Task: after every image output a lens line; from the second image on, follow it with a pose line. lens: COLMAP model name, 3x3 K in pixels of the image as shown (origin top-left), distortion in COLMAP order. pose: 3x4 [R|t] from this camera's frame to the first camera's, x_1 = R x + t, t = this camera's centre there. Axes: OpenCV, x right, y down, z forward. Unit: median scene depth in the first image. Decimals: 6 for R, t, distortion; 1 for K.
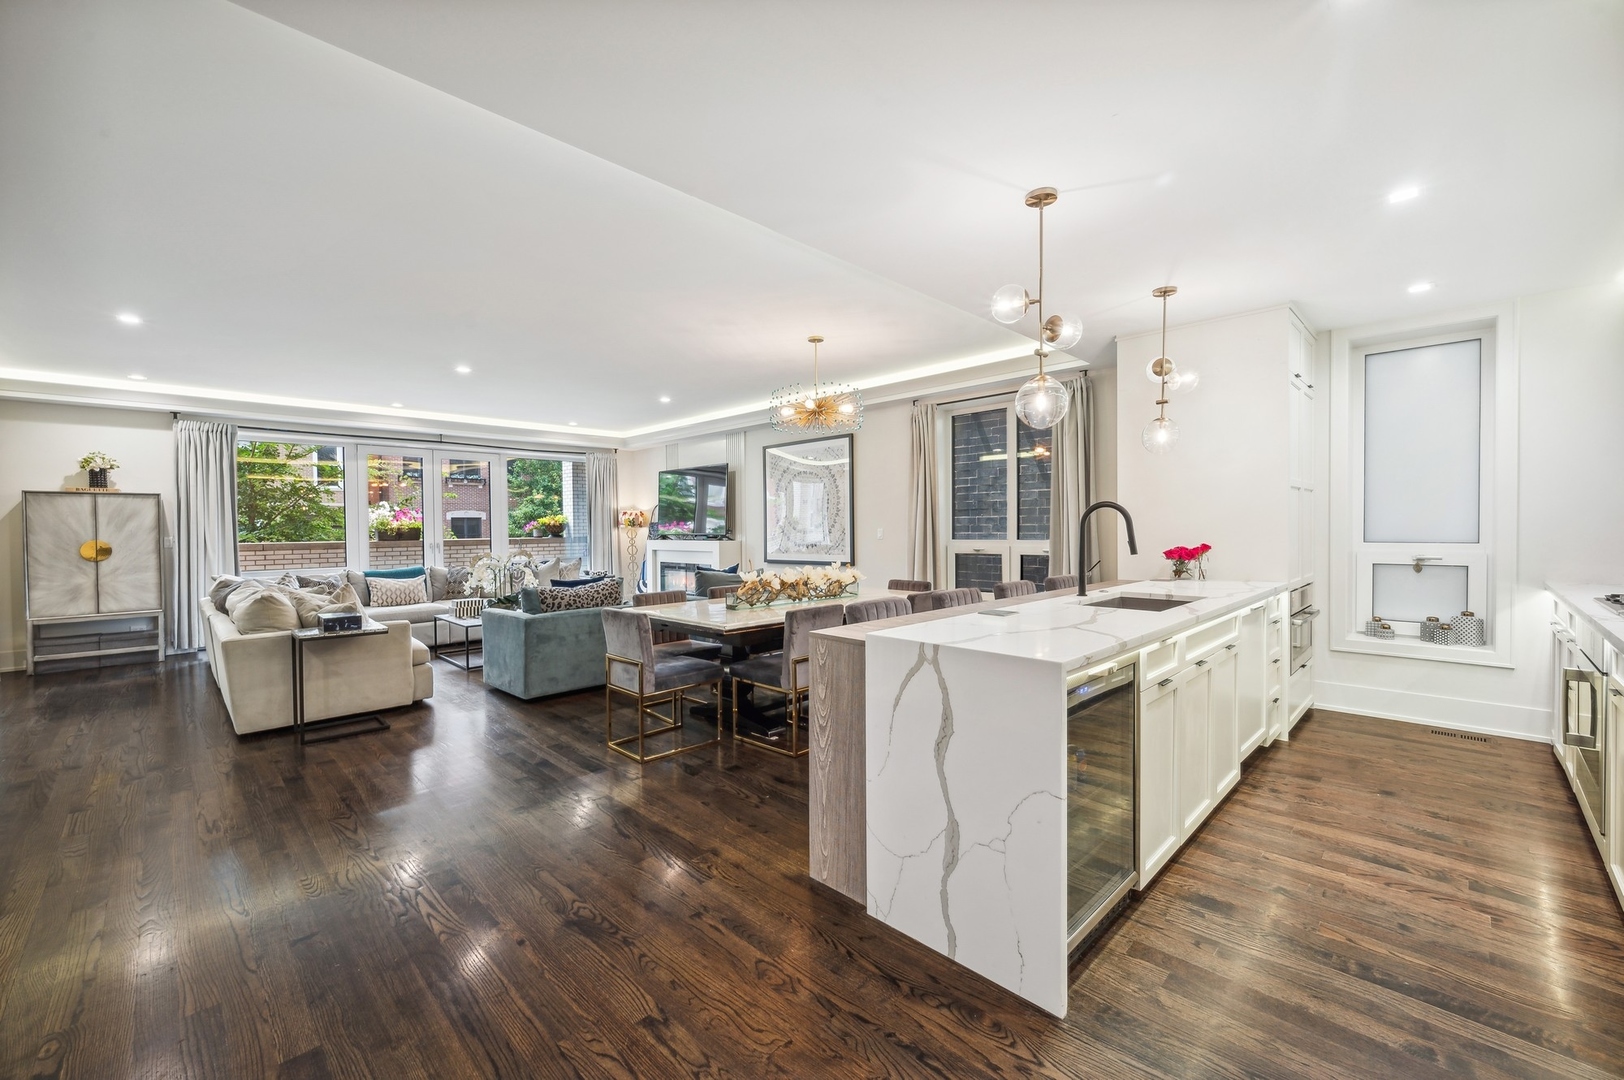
lens RADIAL K [[649.9, 0, 818.4], [0, 649.9, 539.3], [0, 0, 1]] dist [0.000613, -0.000154]
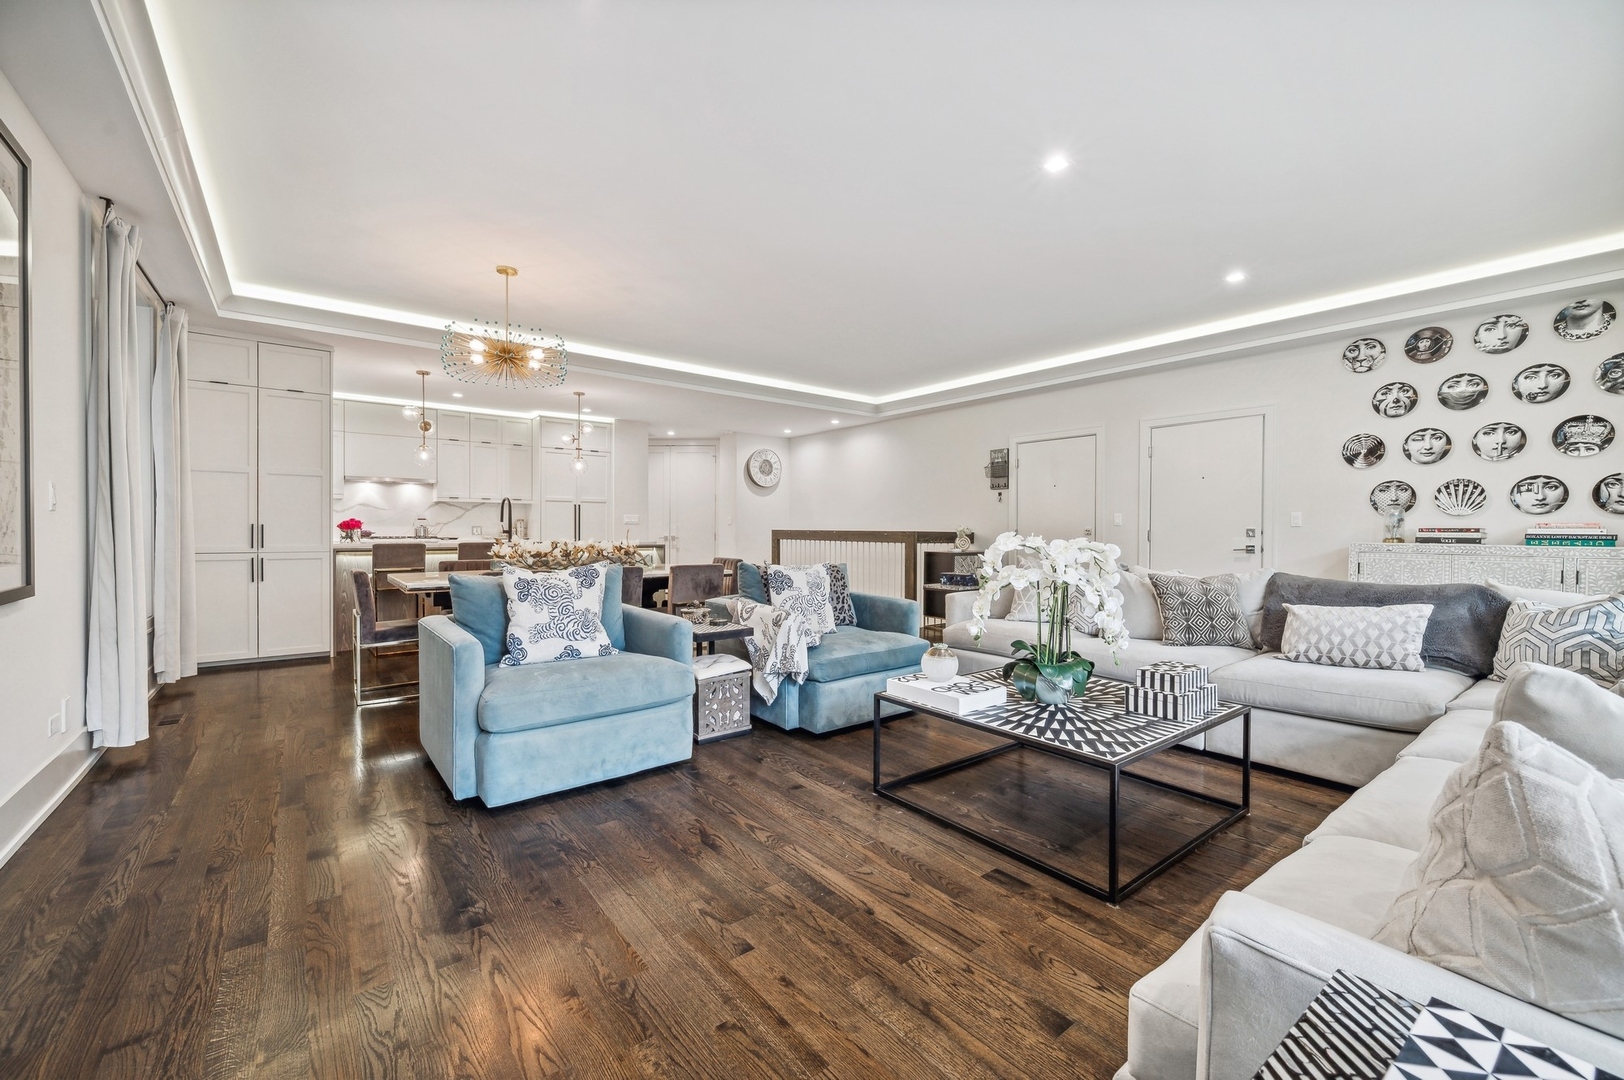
lens RADIAL K [[649.9, 0, 816.1], [0, 649.9, 534.8], [0, 0, 1]] dist [0.000613, -0.000154]
pose [[-0.992504, 0.003303, 0.122166, -0.615322], [0.006743, 0.999592, 0.027749, 0.009259], [-0.122025, 0.028365, -0.992122, 2.227356]]
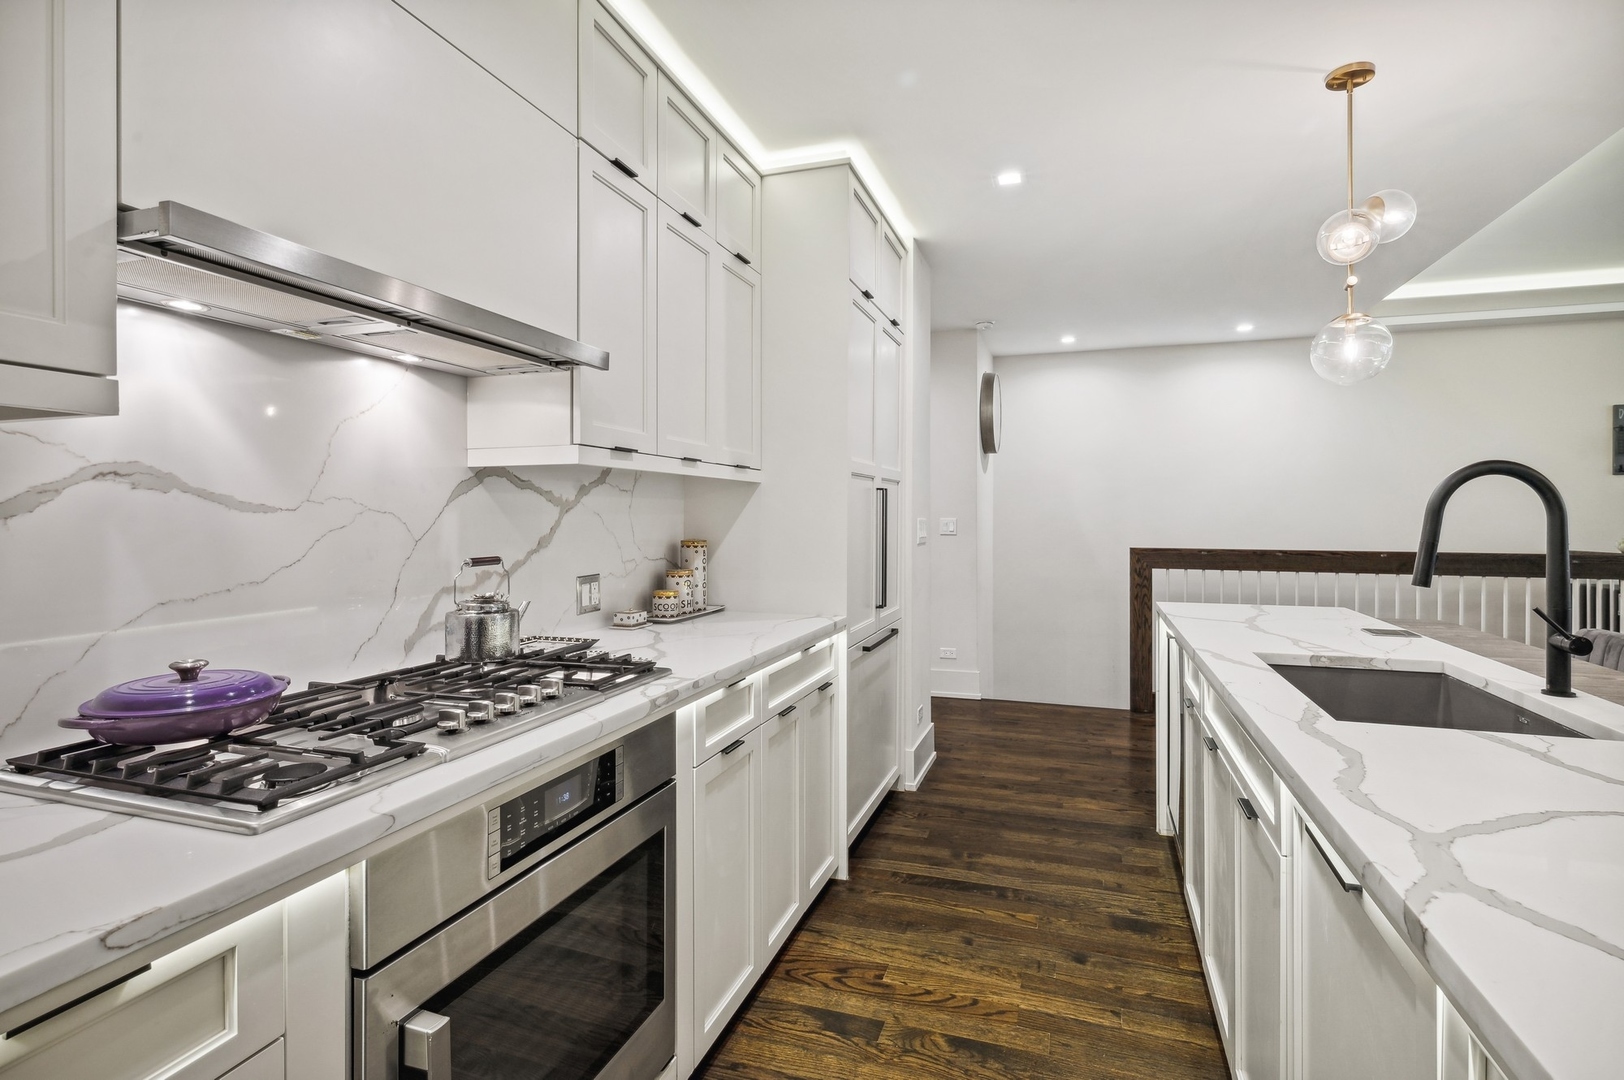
lens RADIAL K [[779.7, 0, 815.3], [0, 779.7, 510.9], [0, 0, 1]] dist [-0.001857, -0.000298]
pose [[-0.899915, 0.005050, -0.436036, 0.775792], [-0.002854, 0.999843, 0.017471, -0.024991], [0.436056, 0.016967, -0.899759, 0.931968]]
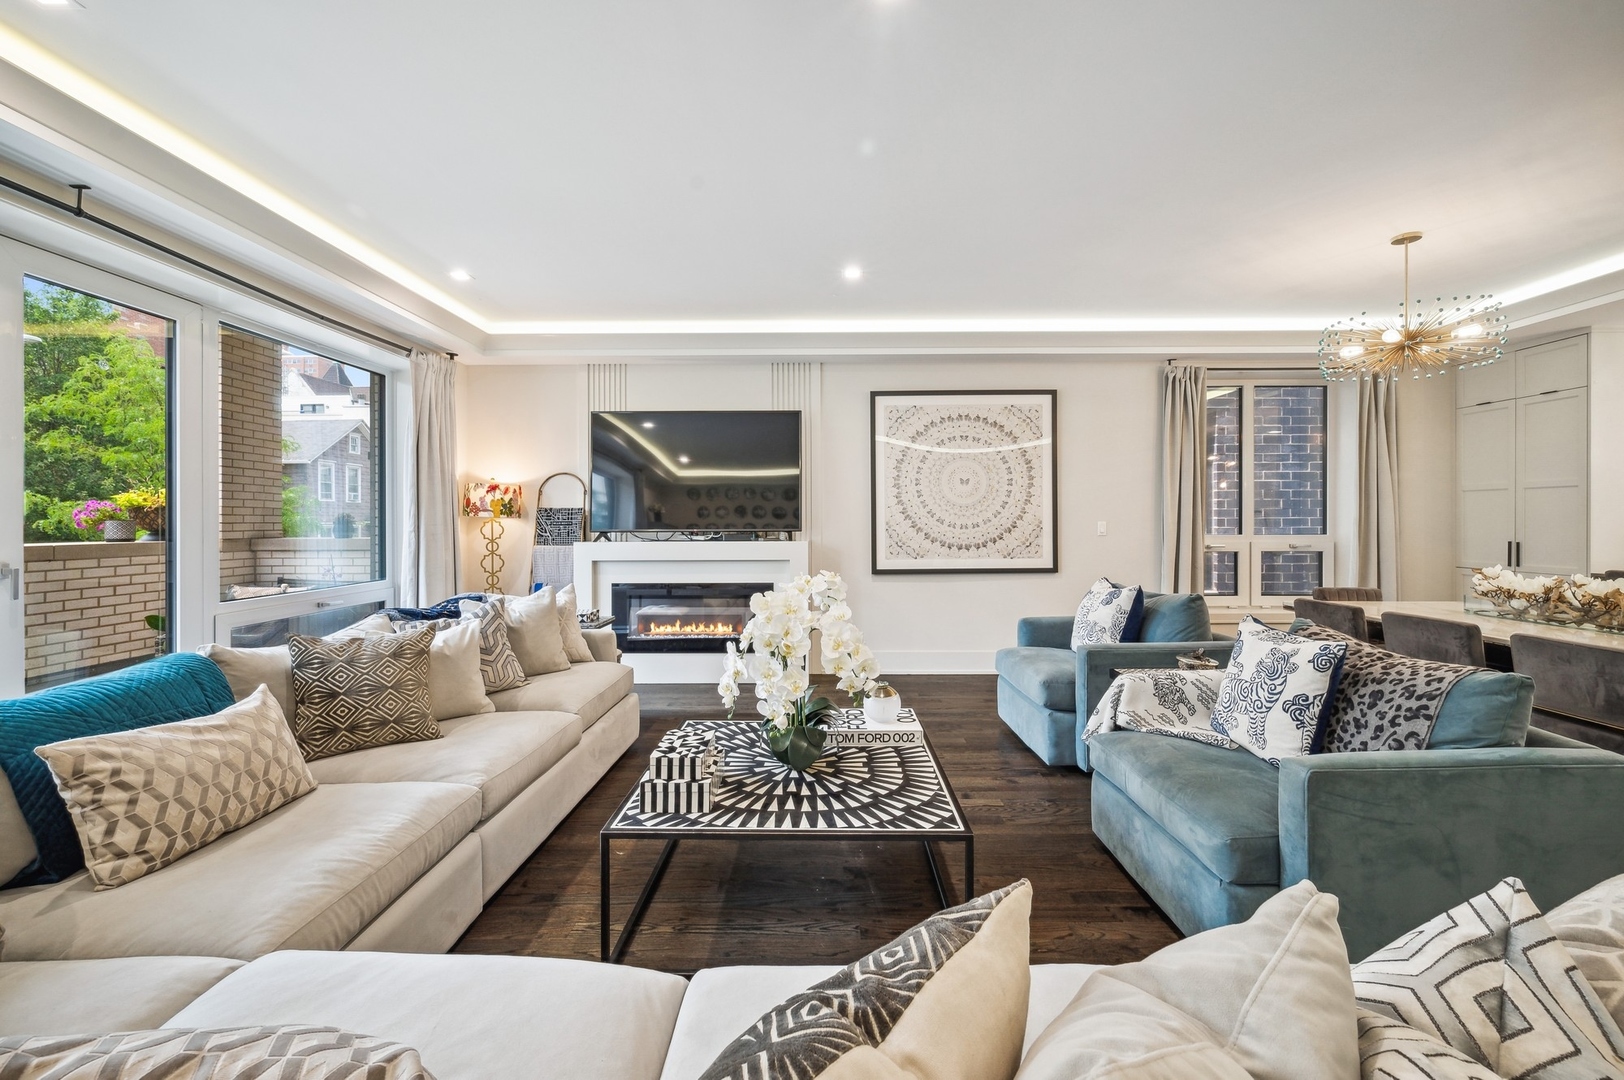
lens RADIAL K [[649.9, 0, 815.2], [0, 649.9, 524.8], [0, 0, 1]] dist [0.000613, -0.000154]
pose [[0.718565, 0.003704, 0.695450, -1.142996], [0.009681, 0.999836, -0.015329, -0.007382], [-0.695392, 0.017748, 0.718411, 1.187614]]
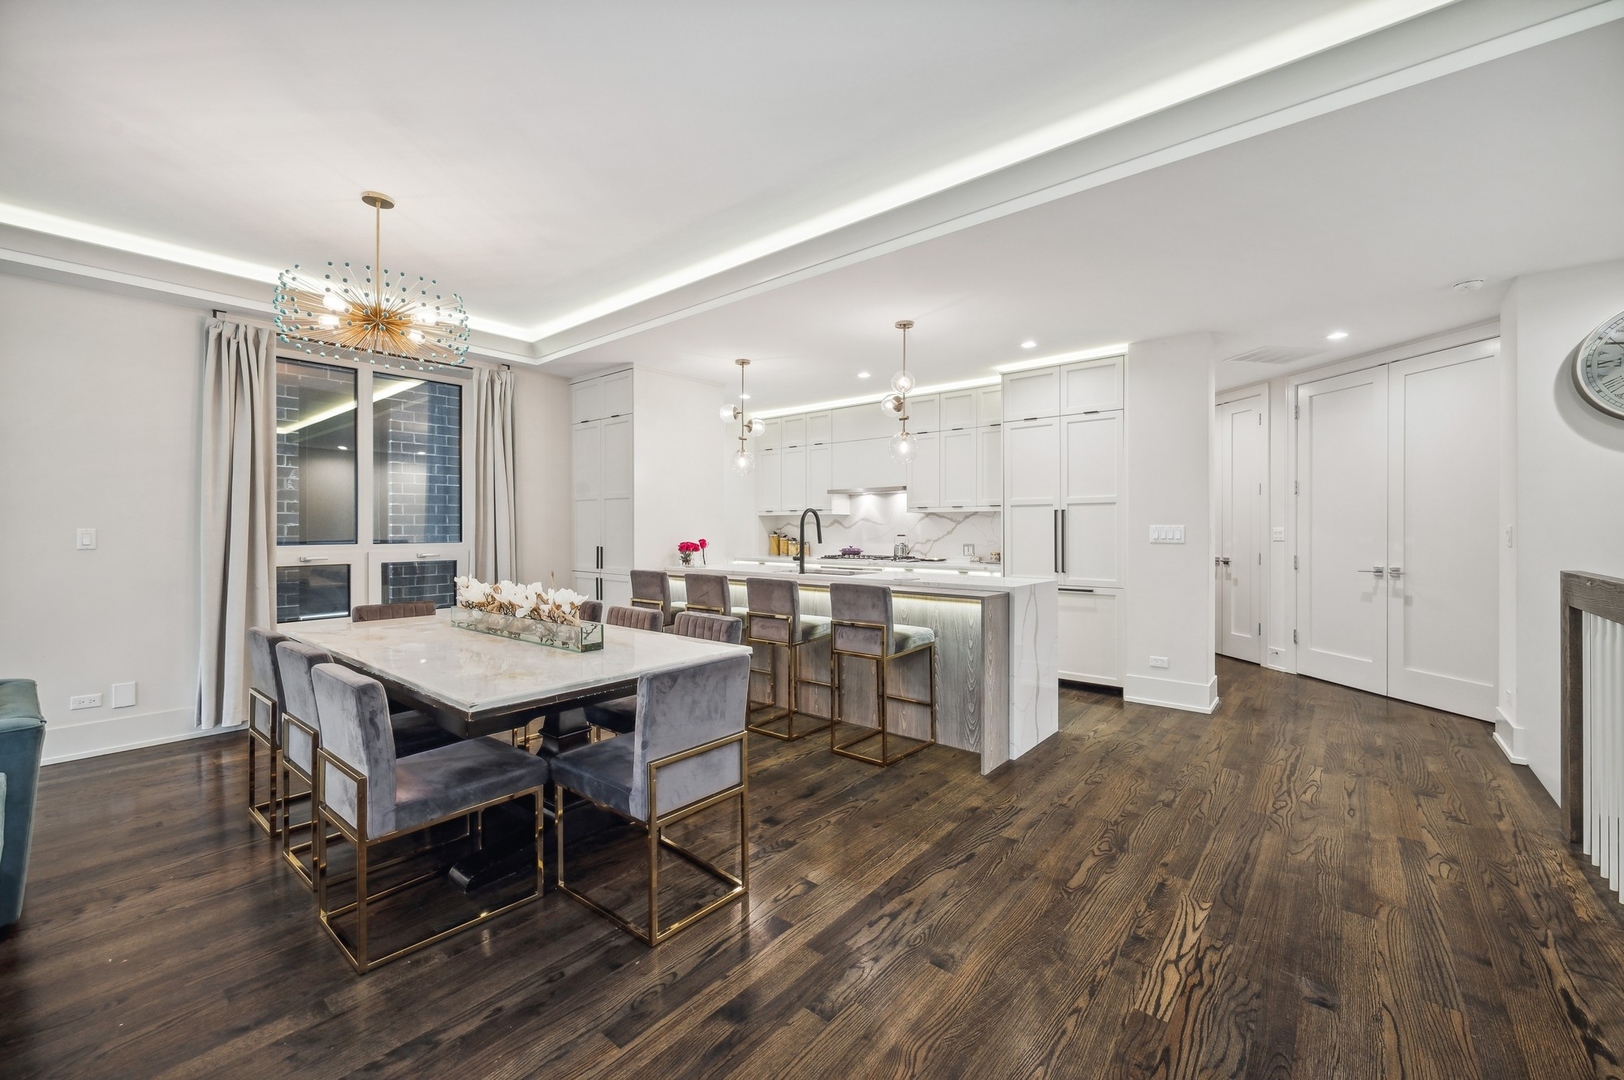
lens RADIAL K [[649.9, 0, 810.1], [0, 649.9, 528.2], [0, 0, 1]] dist [0.000613, -0.000154]
pose [[-0.084026, 0.011121, 0.996401, -0.769963], [0.022129, 0.999712, -0.009292, 0.001246], [-0.996218, 0.021268, -0.084248, 0.837172]]
